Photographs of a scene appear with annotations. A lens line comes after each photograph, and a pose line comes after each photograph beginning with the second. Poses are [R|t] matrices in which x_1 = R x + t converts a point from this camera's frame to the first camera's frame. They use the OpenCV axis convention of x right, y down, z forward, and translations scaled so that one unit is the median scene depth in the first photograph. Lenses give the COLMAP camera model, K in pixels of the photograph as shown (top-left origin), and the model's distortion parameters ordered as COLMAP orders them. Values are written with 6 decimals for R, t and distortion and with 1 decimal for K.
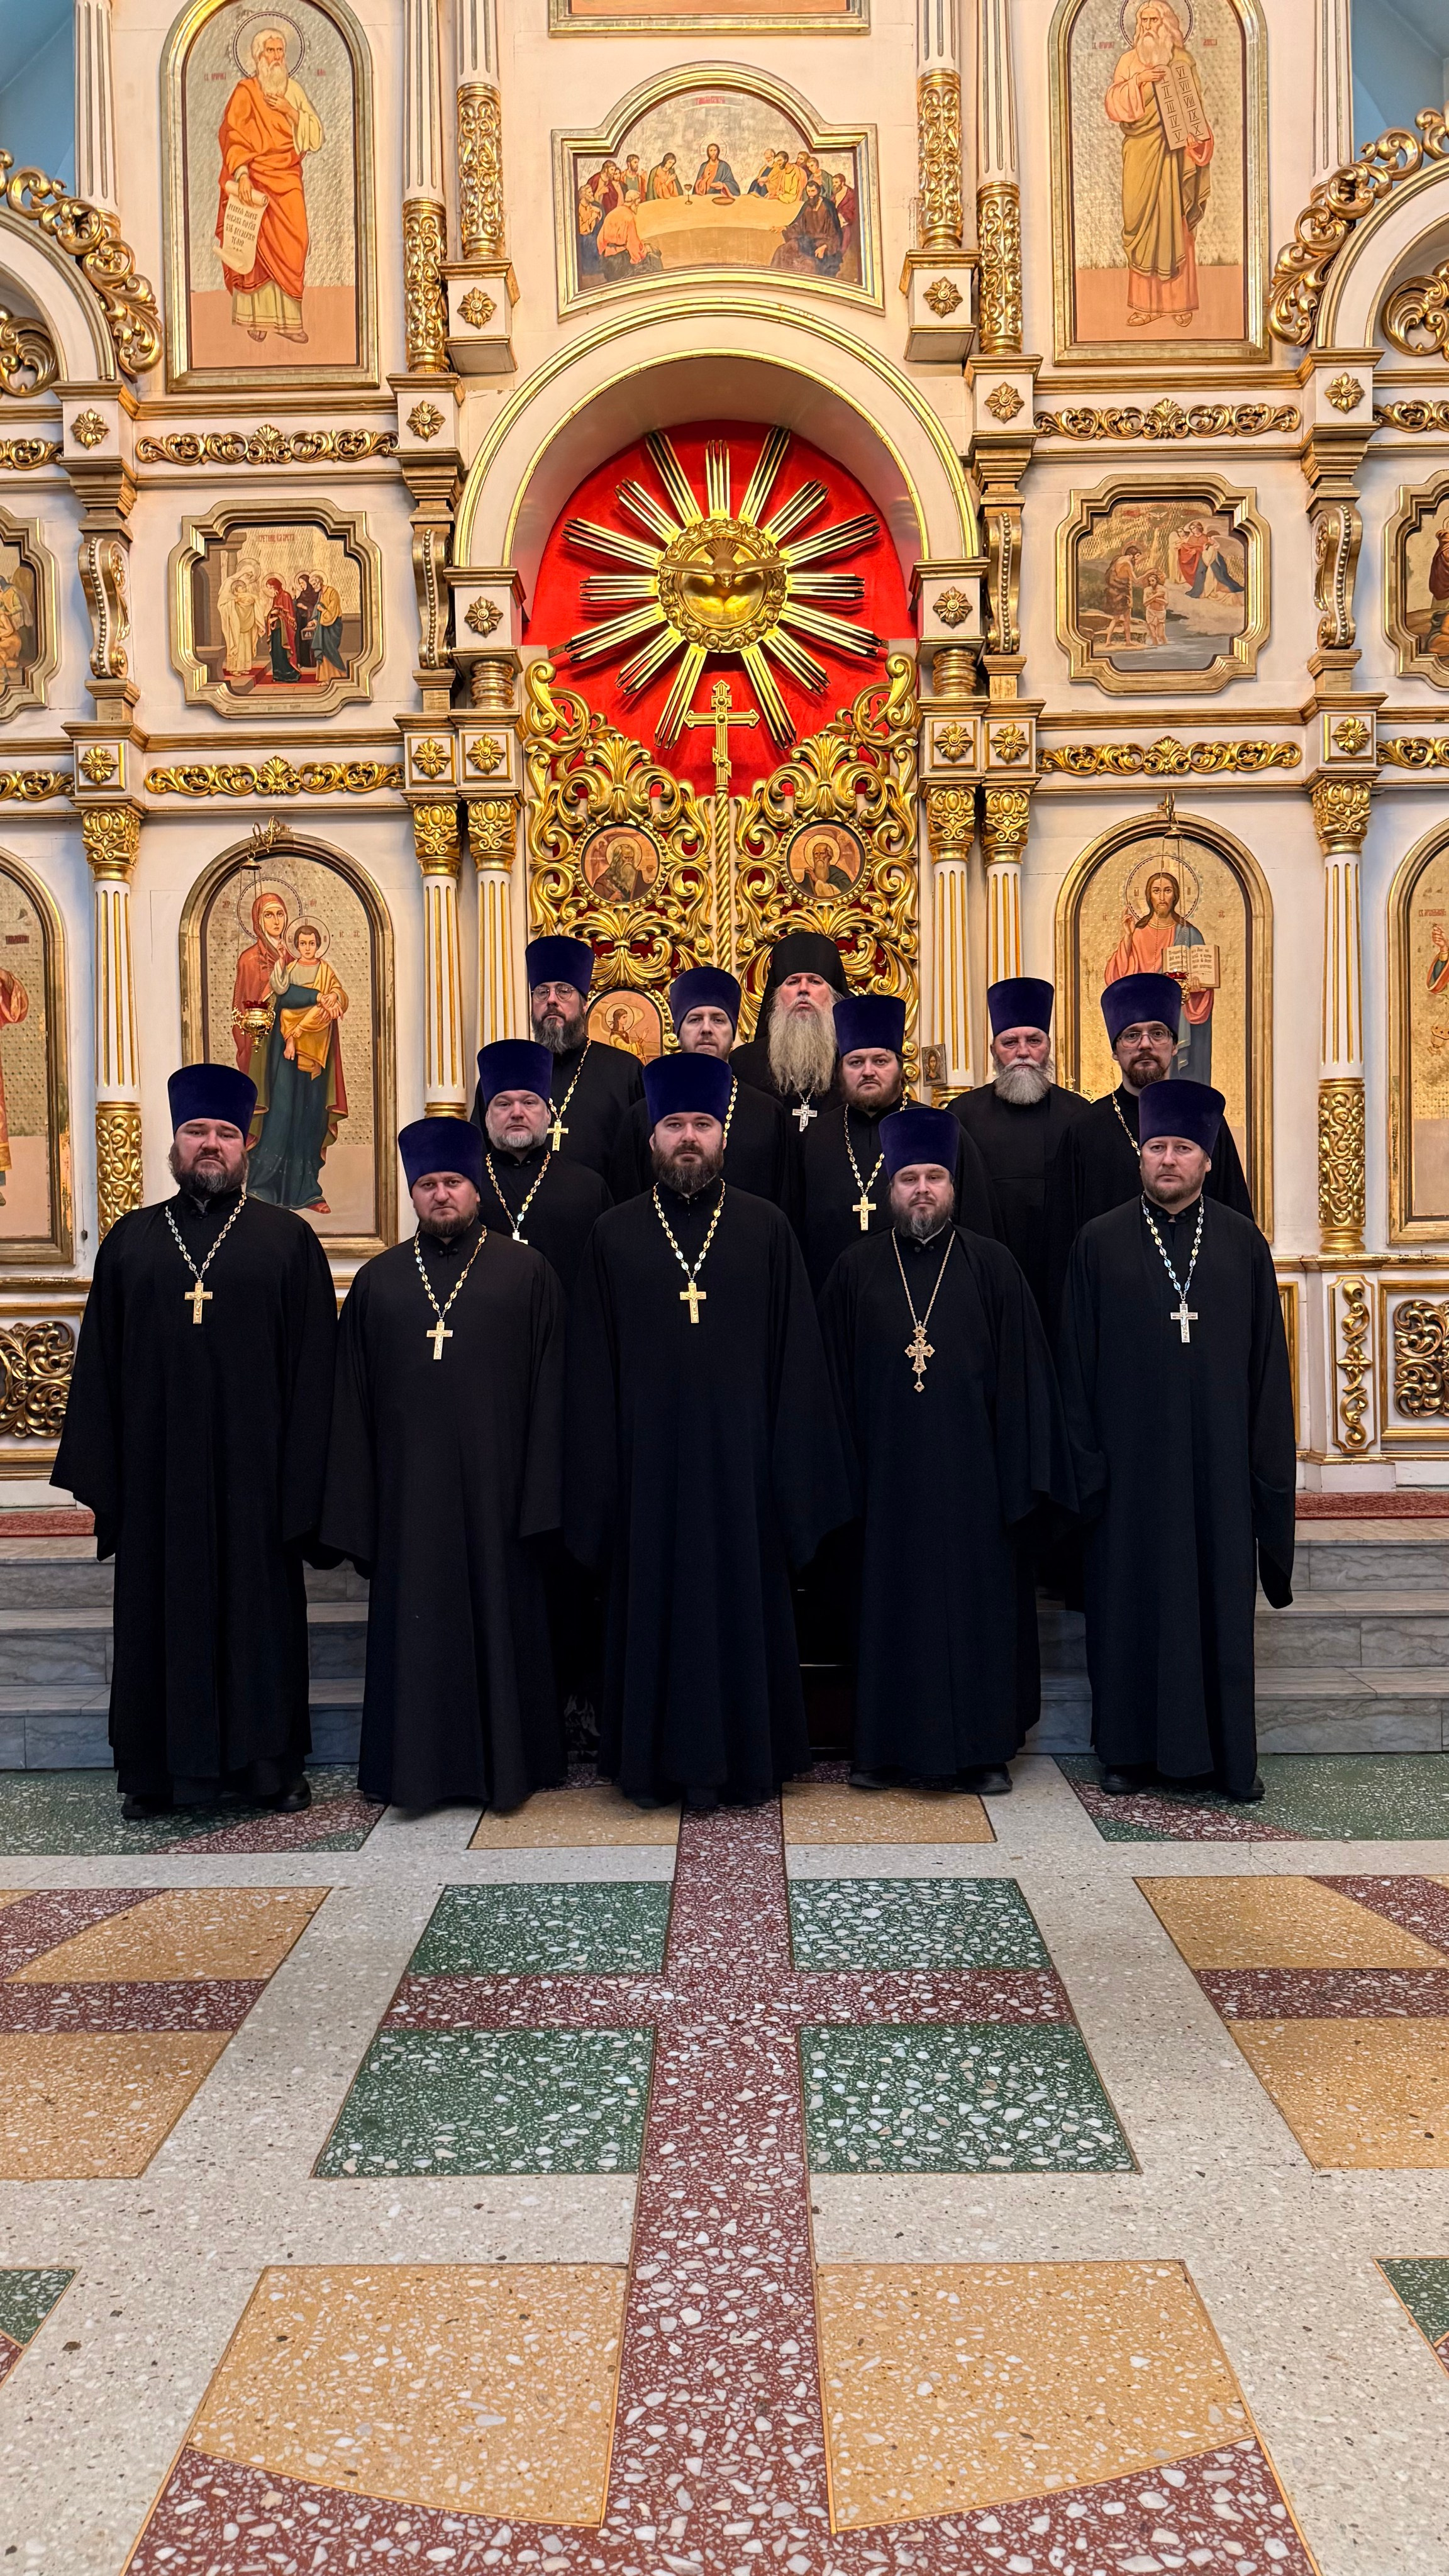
lens RADIAL K [[1879.1, 0, 720.8], [0, 1879.1, 1284.9], [0, 0, 1]] dist [0.009396, -0.013527]
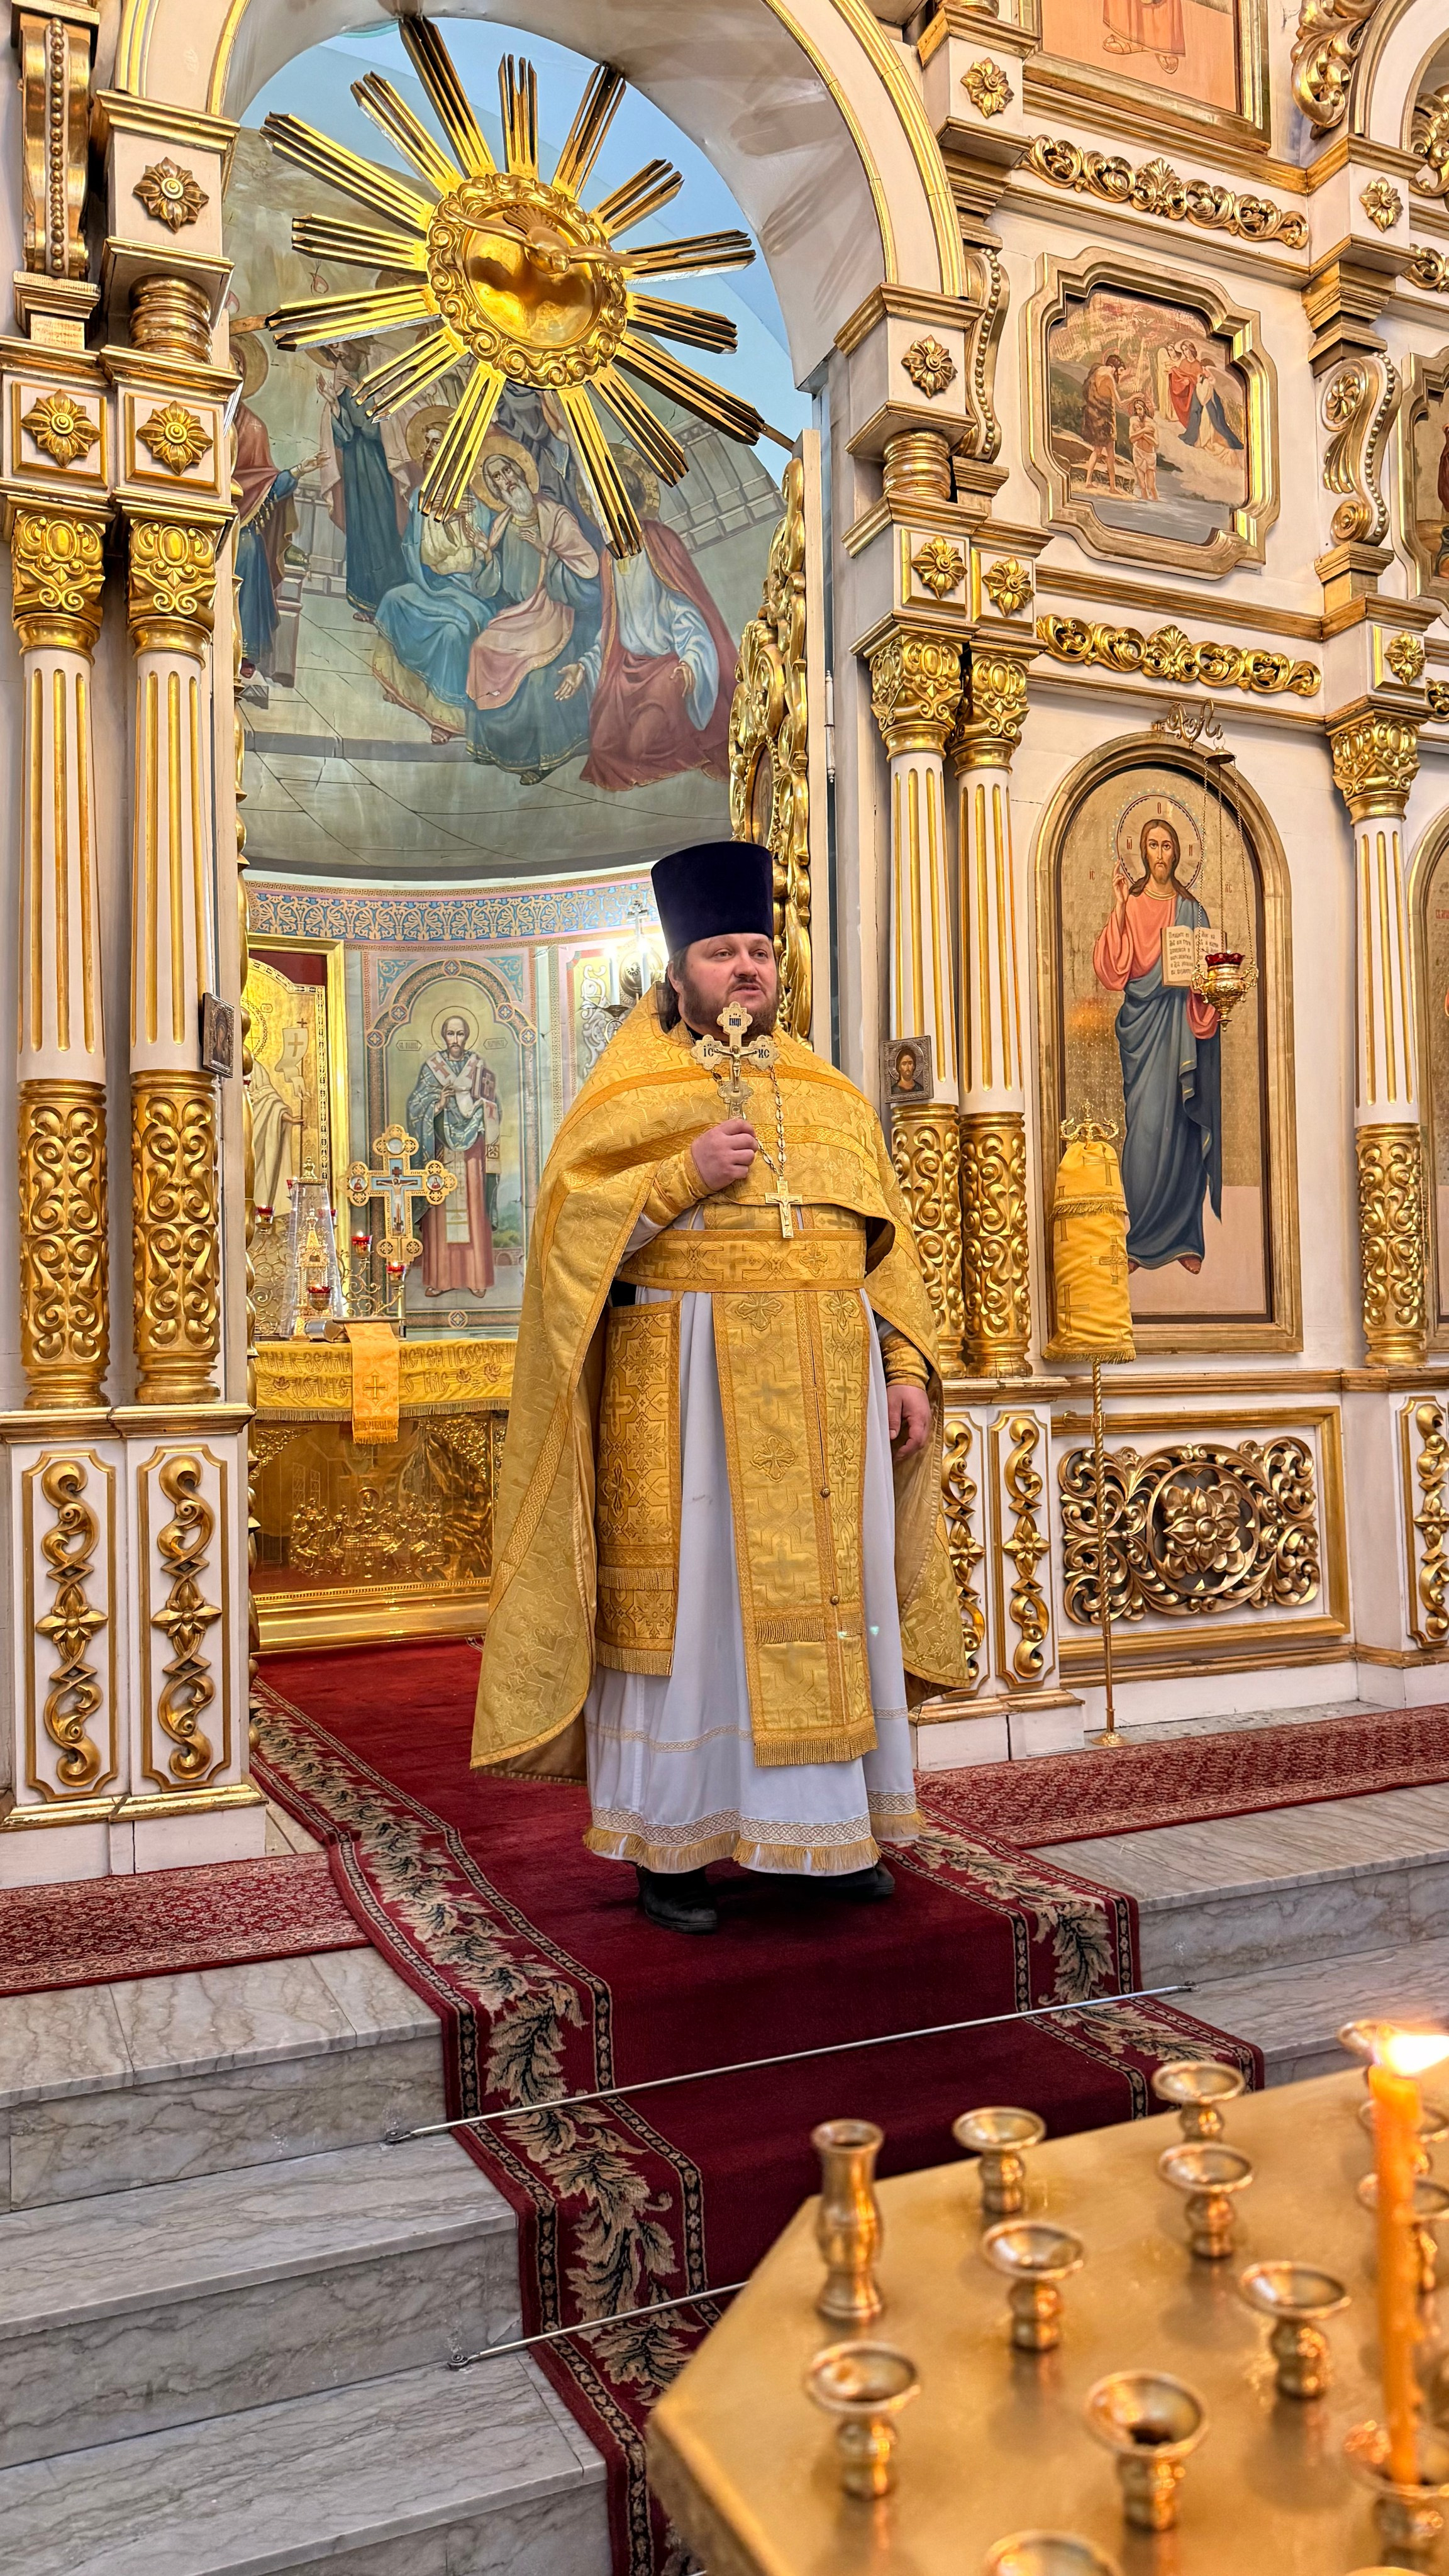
lens RADIAL K [[1879.1, 0, 730.8], [0, 1879.1, 1305.9], [0, 0, 1]] dist [0.009396, -0.013527]
pose [[0.906995, 0.016341, 0.420825, -0.199607], [0.010010, 0.998128, -0.060333, 0.000575], [-0.421023, 0.058934, 0.905133, 0.450269]]
